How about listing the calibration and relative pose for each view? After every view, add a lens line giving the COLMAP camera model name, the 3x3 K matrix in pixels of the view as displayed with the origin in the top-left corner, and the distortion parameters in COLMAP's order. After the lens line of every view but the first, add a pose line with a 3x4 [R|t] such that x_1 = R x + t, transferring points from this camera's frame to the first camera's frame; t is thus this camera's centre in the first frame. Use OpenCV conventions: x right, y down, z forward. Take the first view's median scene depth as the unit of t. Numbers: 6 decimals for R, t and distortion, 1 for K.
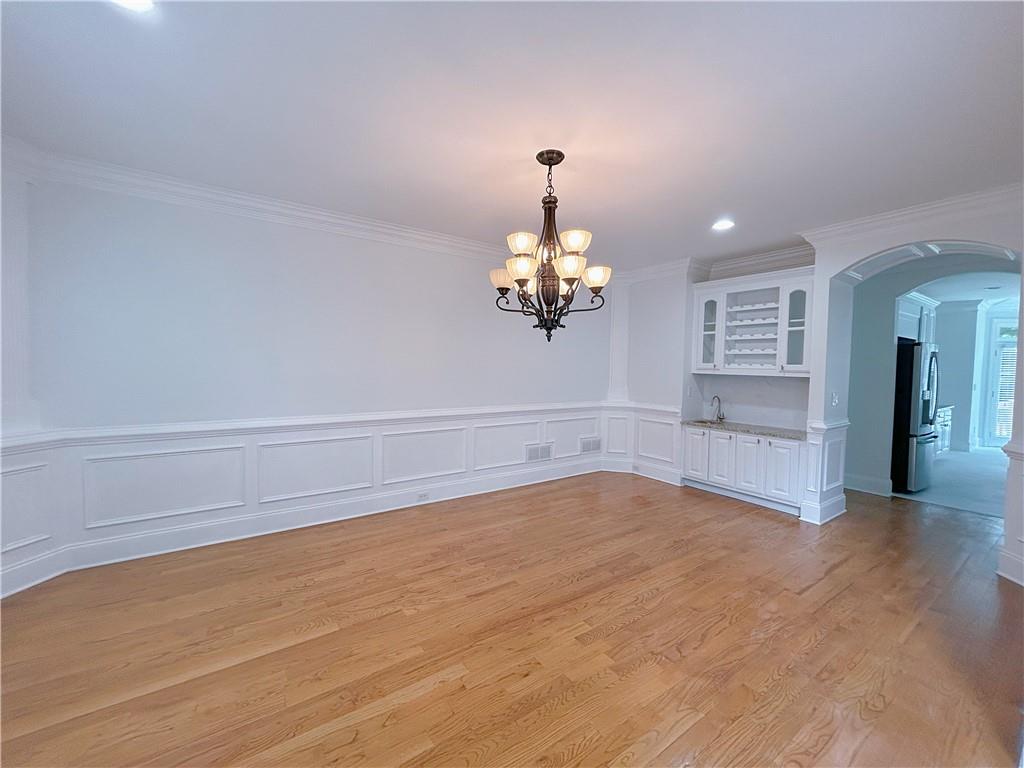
lens RADIAL K [[412.3, 0, 508.5], [0, 412.3, 382.1], [0, 0, 1]] dist [0.001550, 0.000539]
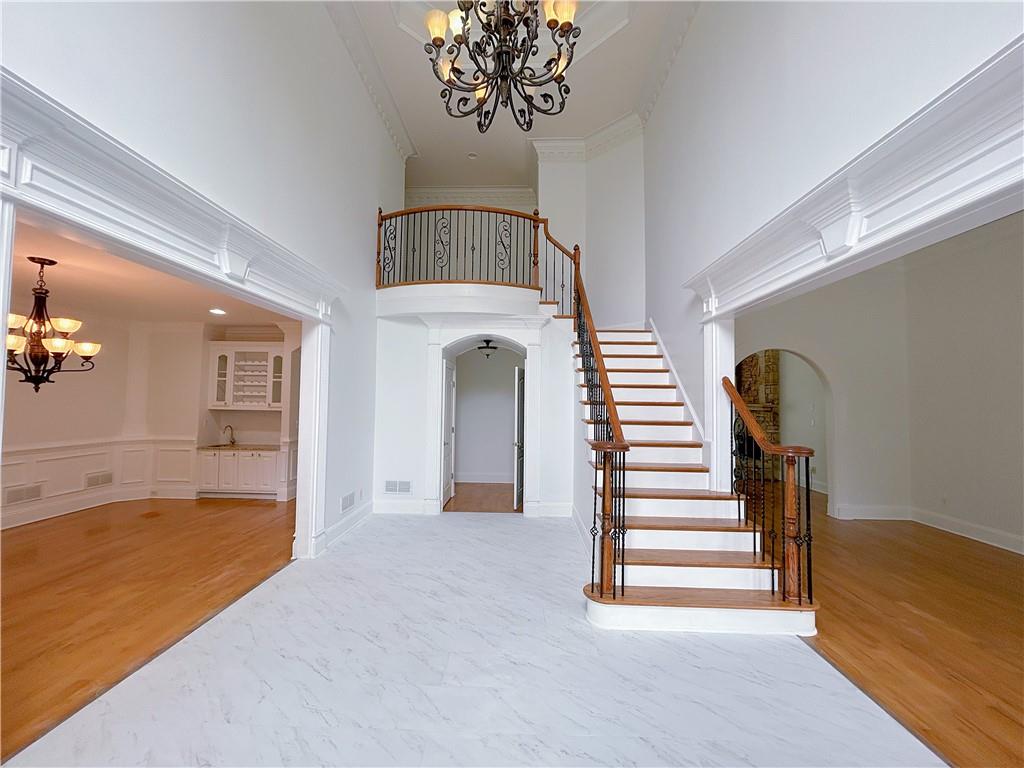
lens RADIAL K [[412.3, 0, 508.5], [0, 412.3, 382.1], [0, 0, 1]] dist [0.001550, 0.000539]
pose [[0.597269, 0.027076, 0.801584, -0.040854], [0.031116, 0.997895, -0.056892, -0.003782], [-0.801437, 0.058922, 0.595169, -0.653720]]
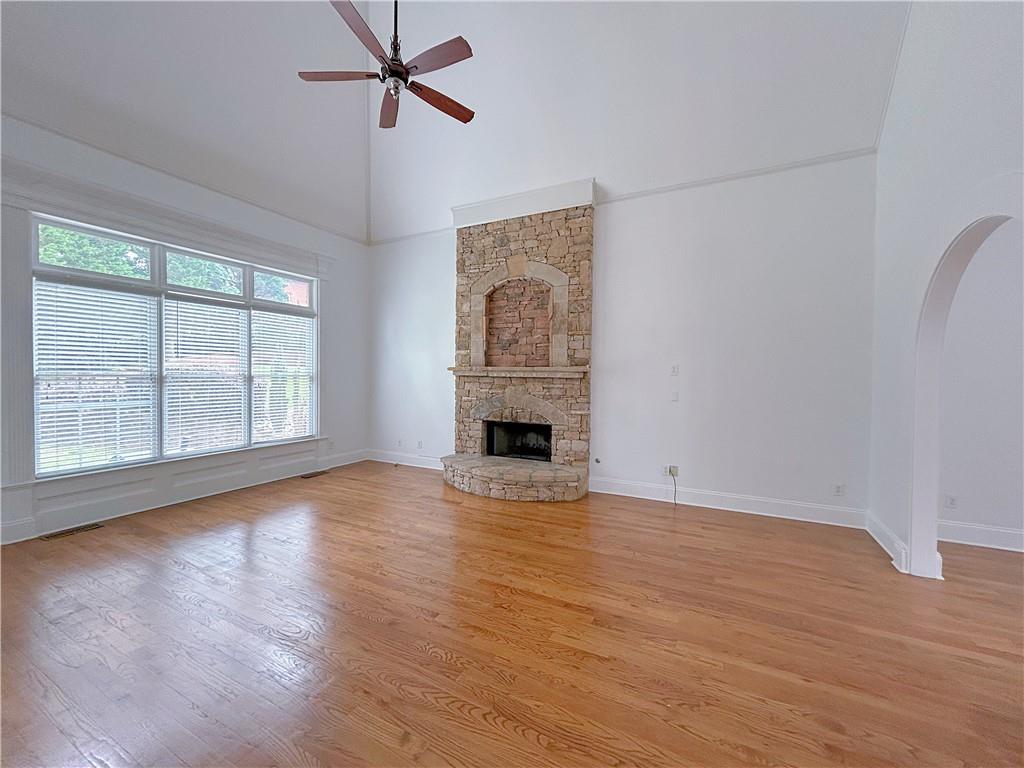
lens RADIAL K [[412.3, 0, 508.5], [0, 412.3, 382.1], [0, 0, 1]] dist [0.001550, 0.000539]
pose [[-0.466397, -0.039087, 0.883711, 1.441838], [0.018740, 0.998362, 0.054048, 0.004709], [-0.884377, 0.041769, -0.464901, 0.303160]]
